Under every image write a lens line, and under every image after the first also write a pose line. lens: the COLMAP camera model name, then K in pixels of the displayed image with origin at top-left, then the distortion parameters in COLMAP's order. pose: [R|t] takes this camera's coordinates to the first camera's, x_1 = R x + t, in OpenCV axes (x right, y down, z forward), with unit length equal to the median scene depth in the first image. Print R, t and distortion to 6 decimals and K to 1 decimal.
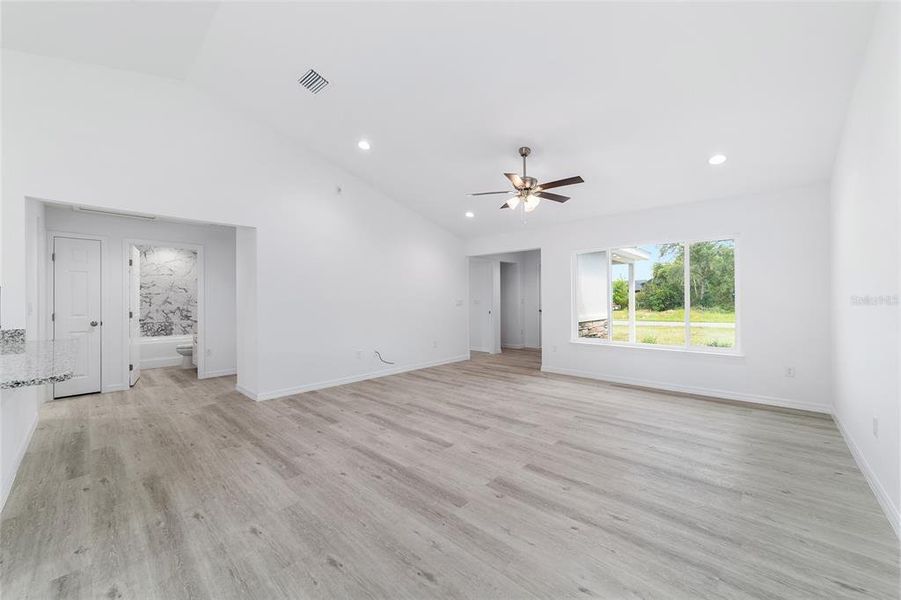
lens RADIAL K [[344.6, 0, 449.8], [0, 344.6, 299.5], [0, 0, 1]] dist [-0.018314, 0.008148]
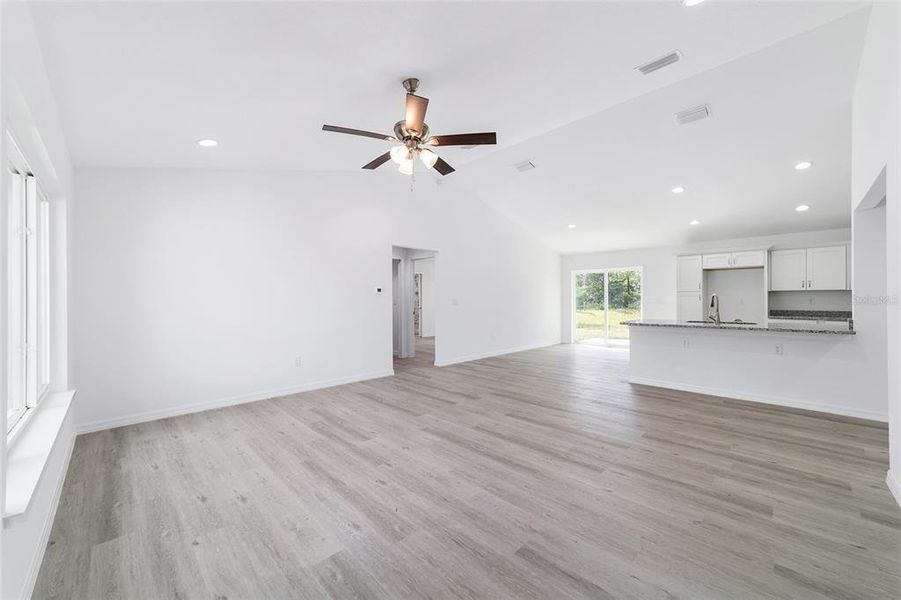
lens RADIAL K [[344.6, 0, 449.8], [0, 344.6, 299.5], [0, 0, 1]] dist [-0.018314, 0.008148]
pose [[-0.999301, 0.009873, 0.036053, 0.133647], [0.009824, 0.999951, -0.001519, 0.001473], [-0.036066, -0.001164, -0.999349, 1.859499]]
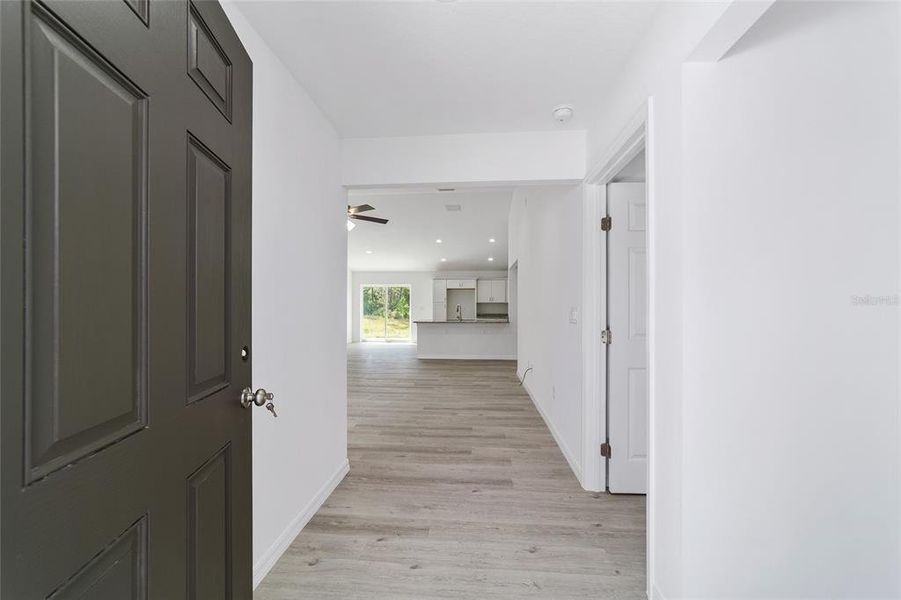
lens RADIAL K [[347.9, 0, 454.7], [0, 347.9, 302.0], [0, 0, 1]] dist [-0.000903, 0.000230]
pose [[-0.772991, -0.004140, -0.634404, 0.729401], [0.002890, 0.999945, -0.010048, -0.004054], [0.634411, -0.009600, -0.772937, 2.373960]]
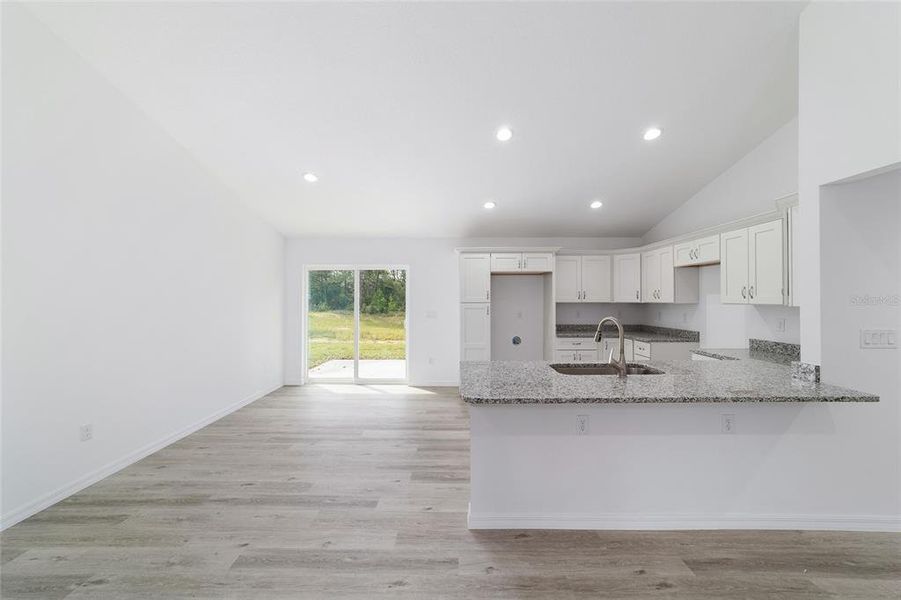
lens RADIAL K [[344.6, 0, 449.8], [0, 344.6, 299.5], [0, 0, 1]] dist [-0.018314, 0.008148]
pose [[-0.734281, 0.007776, -0.678801, -0.130181], [0.006553, 0.999969, 0.004367, -0.053503], [0.678814, -0.001242, -0.734309, 0.813655]]
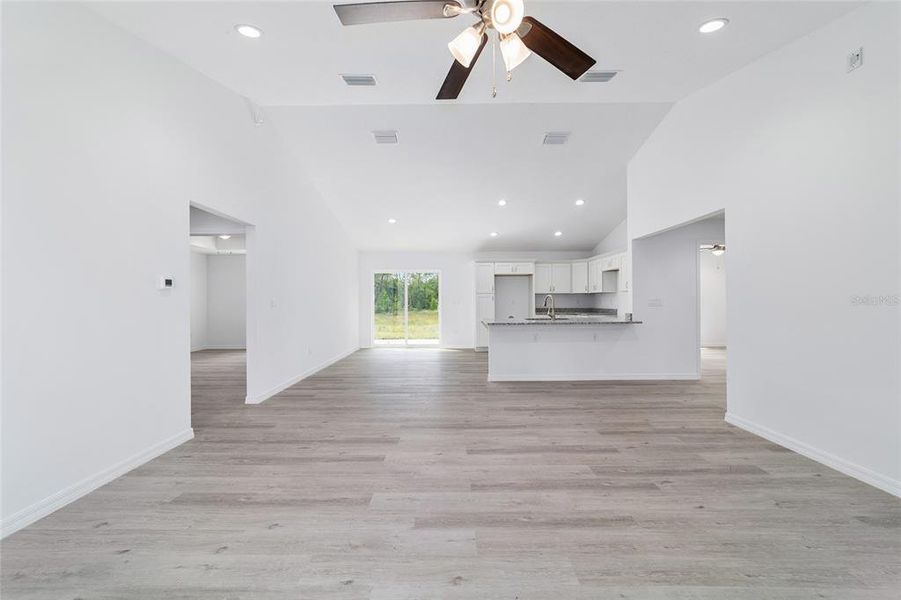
lens RADIAL K [[344.6, 0, 449.8], [0, 344.6, 299.5], [0, 0, 1]] dist [-0.018314, 0.008148]
pose [[-0.733337, 0.009862, -0.679794, 0.559543], [0.011071, 0.999935, 0.002564, -0.001088], [0.679775, -0.005646, -0.733399, 1.363509]]
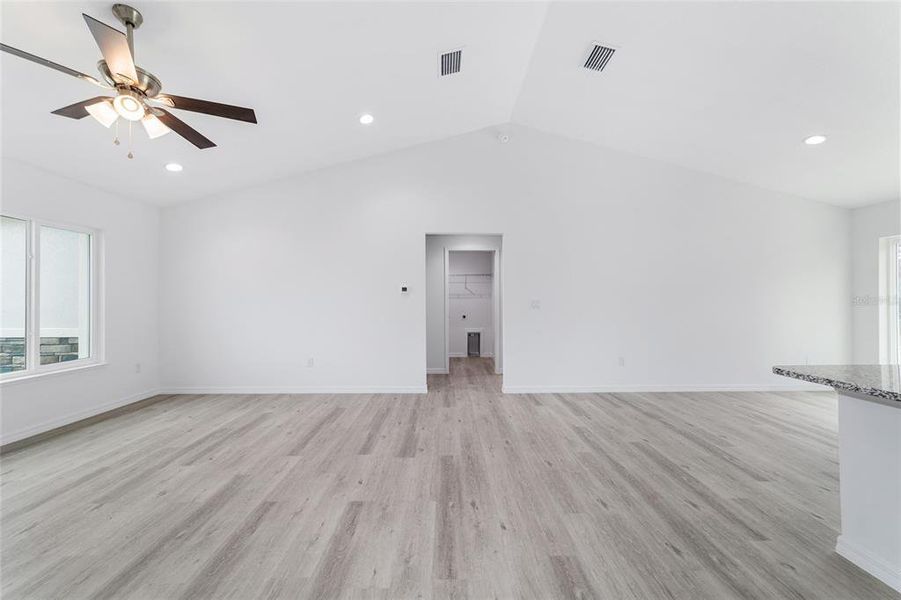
lens RADIAL K [[344.6, 0, 449.8], [0, 344.6, 299.5], [0, 0, 1]] dist [-0.018314, 0.008148]
pose [[-0.689008, 0.010558, 0.724677, -0.540079], [0.005923, 0.999943, -0.008937, 0.005398], [-0.724730, -0.001866, -0.689031, 1.107197]]
